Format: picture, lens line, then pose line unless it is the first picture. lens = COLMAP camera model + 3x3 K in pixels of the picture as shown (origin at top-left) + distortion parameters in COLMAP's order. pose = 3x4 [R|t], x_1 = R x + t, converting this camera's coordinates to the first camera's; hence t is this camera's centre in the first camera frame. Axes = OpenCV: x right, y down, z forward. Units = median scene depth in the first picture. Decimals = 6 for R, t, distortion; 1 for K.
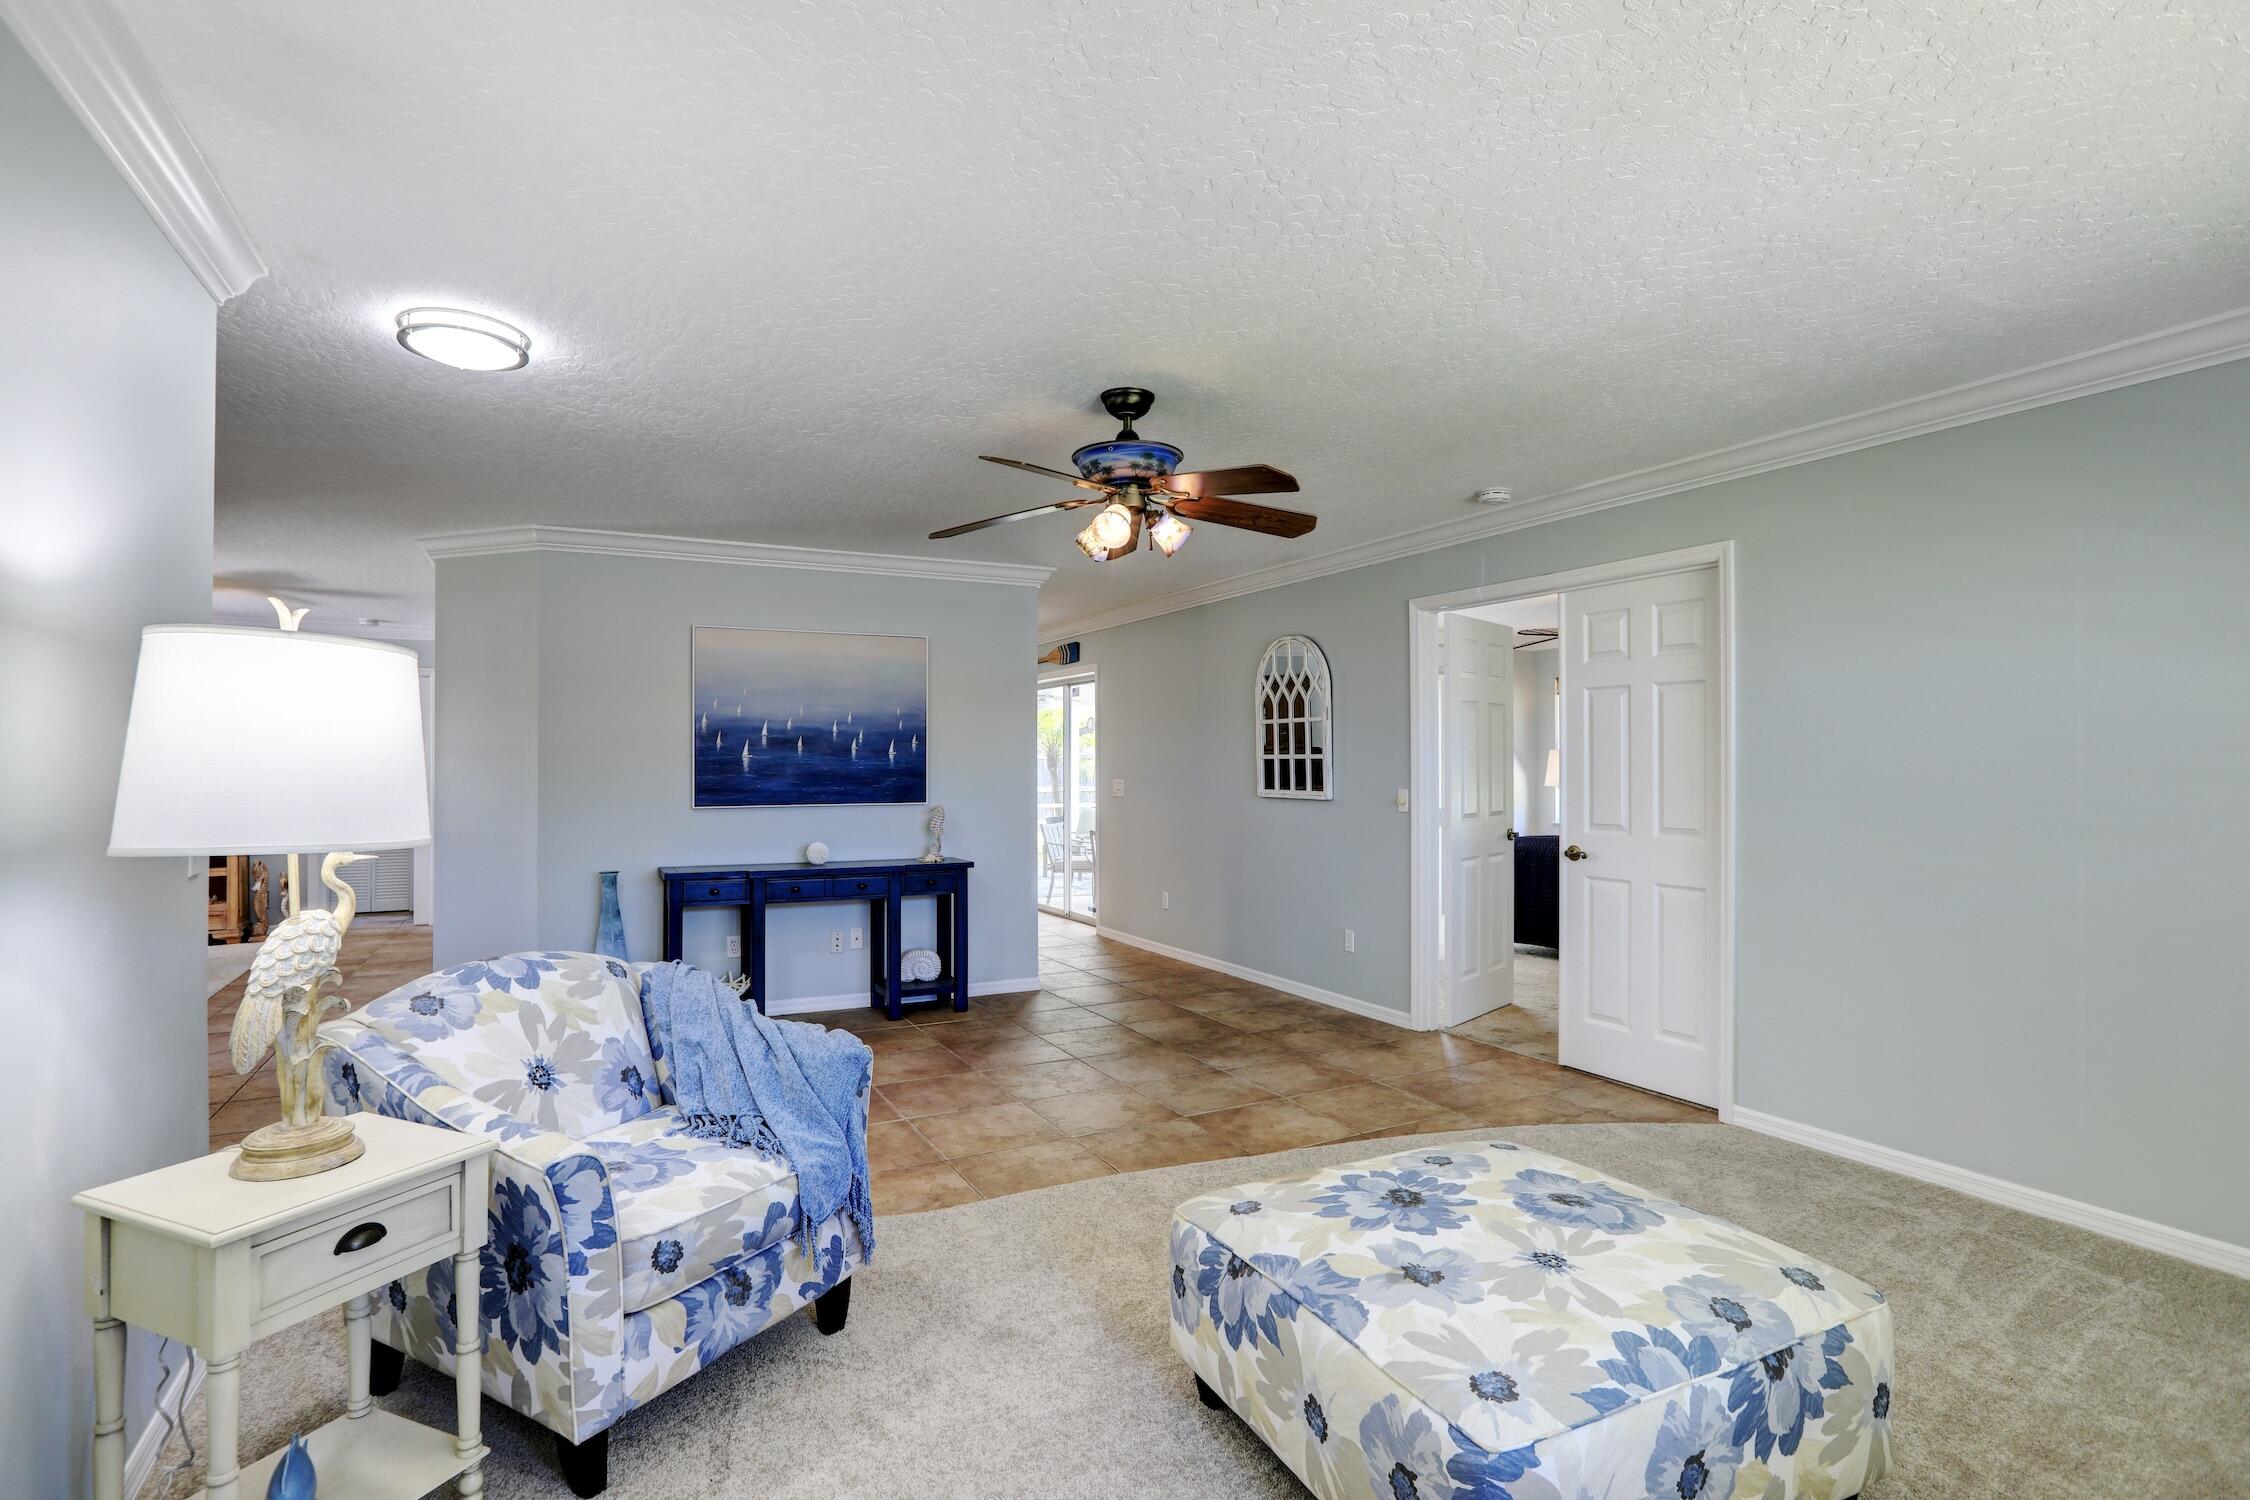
lens RADIAL K [[1074.9, 0, 1130.1], [0, 1074.9, 759.6], [0, 0, 1]] dist [-0.035794, 0.000936]
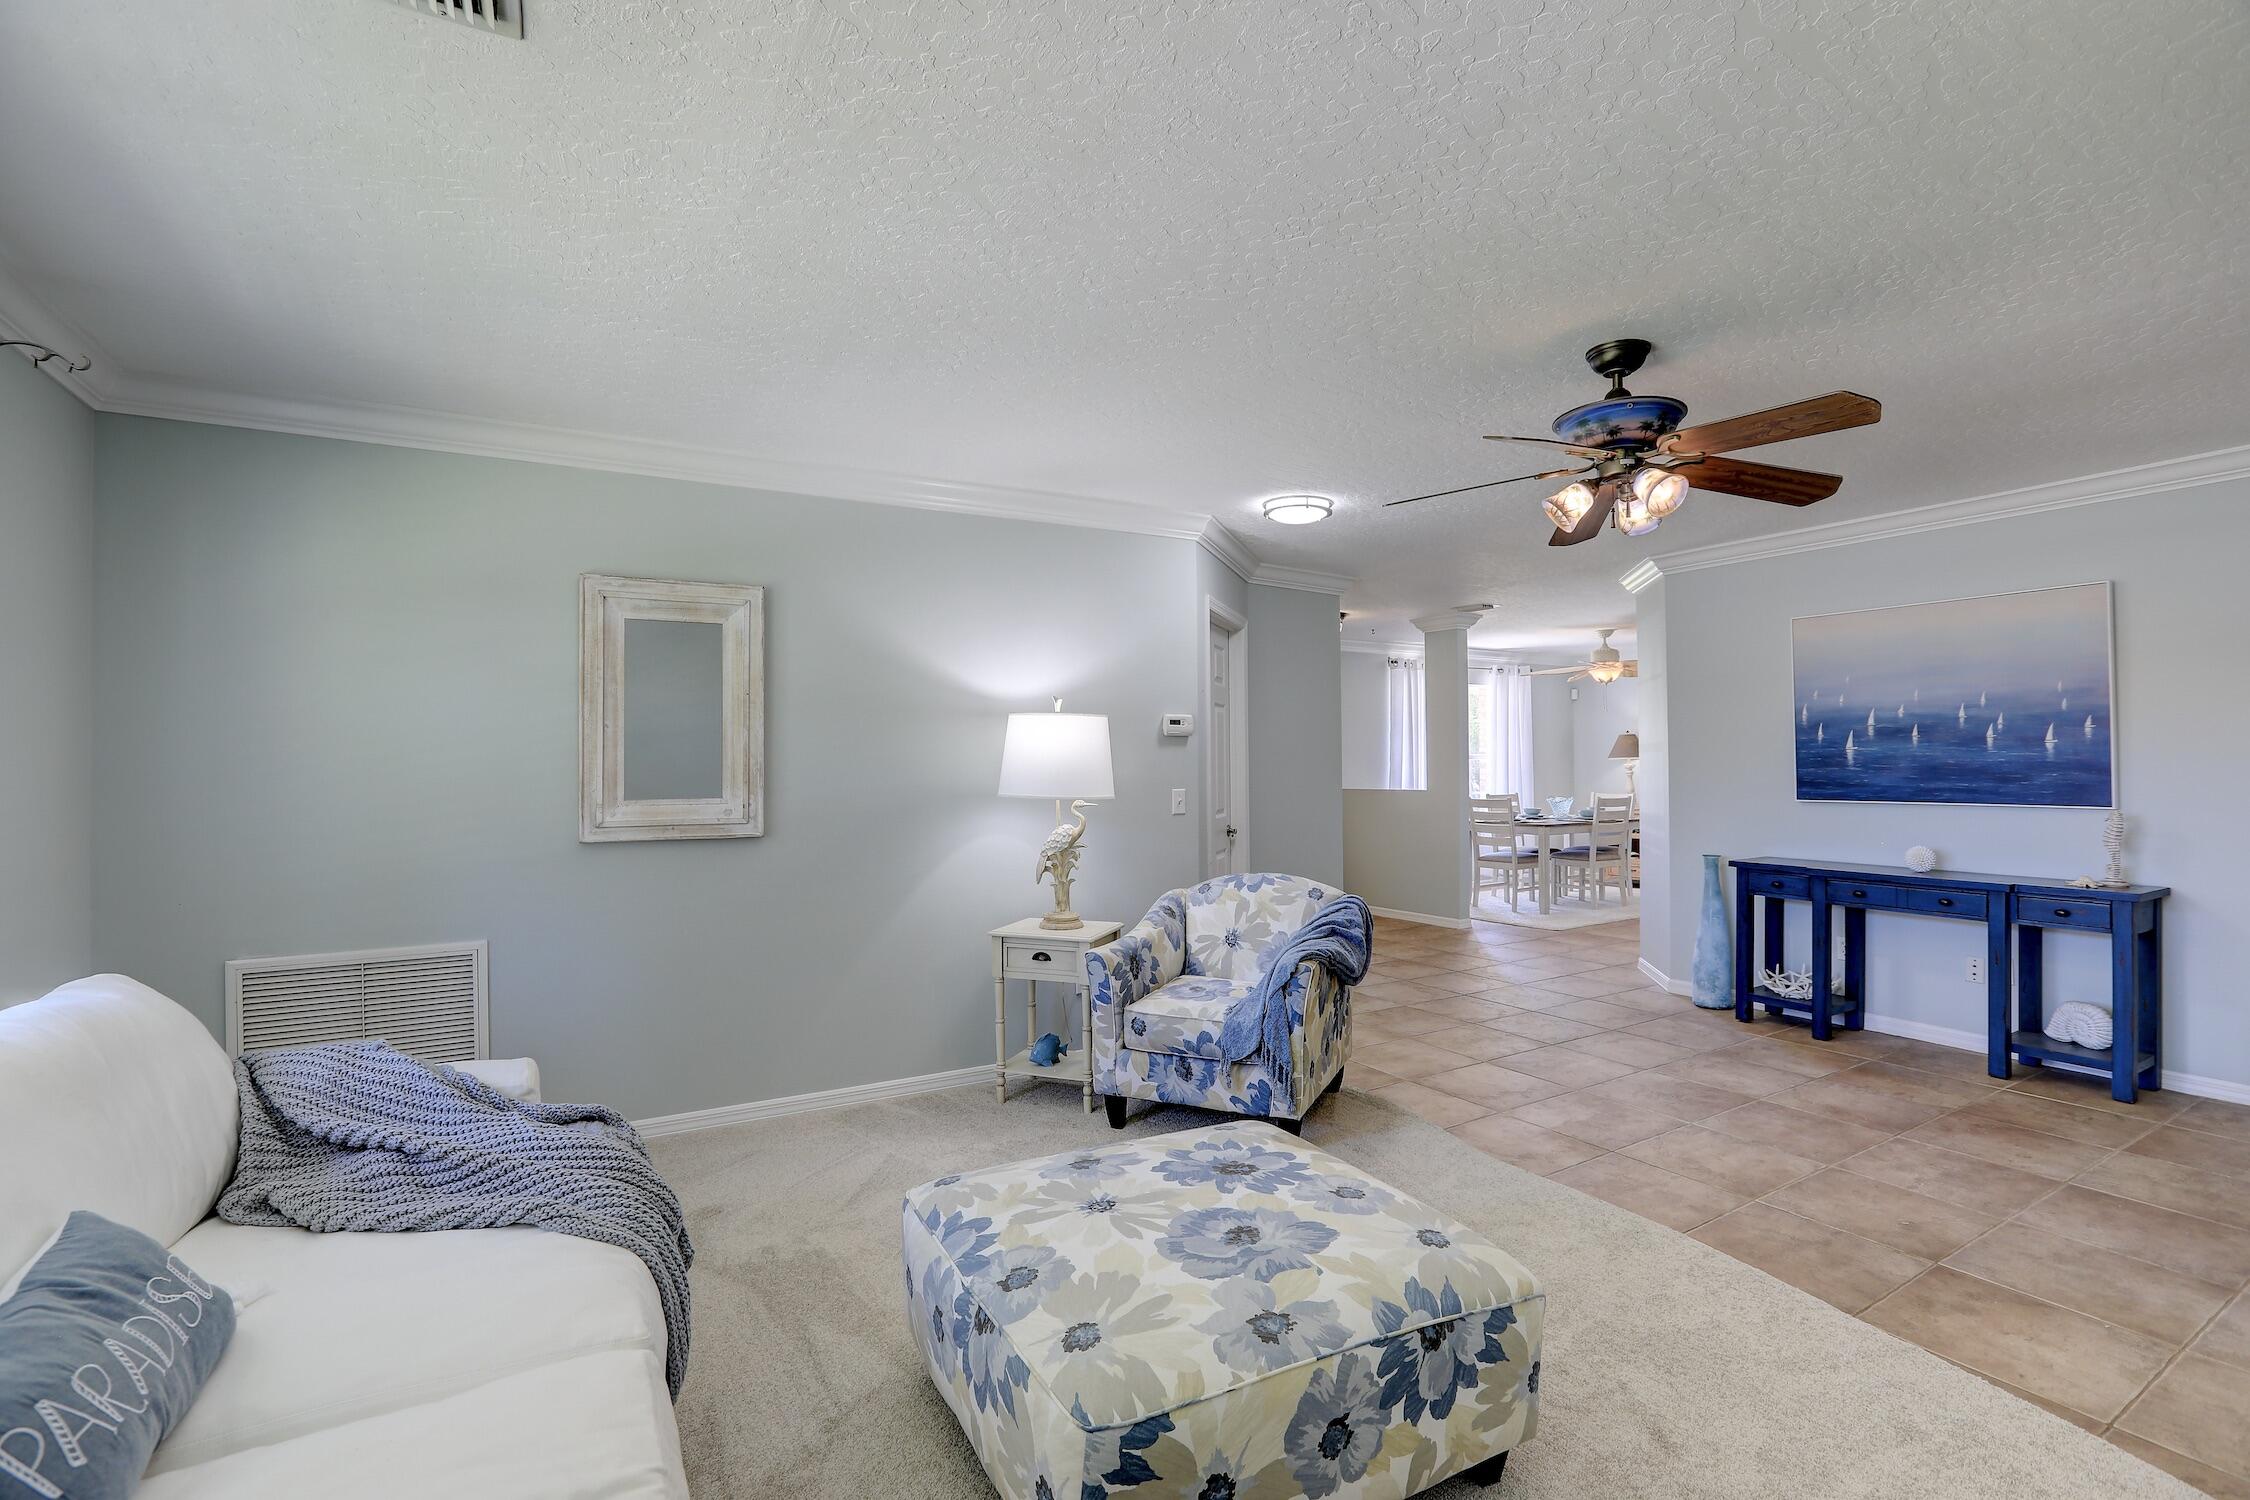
lens RADIAL K [[1006.8, 0, 1128.5], [0, 1006.8, 754.4], [0, 0, 1]] dist [-0.025472, 0.000602]
pose [[0.051840, -0.003279, -0.998650, 0.728250], [0.014047, 0.999898, -0.002554, -0.006647], [0.998557, -0.013896, 0.051880, 0.481314]]
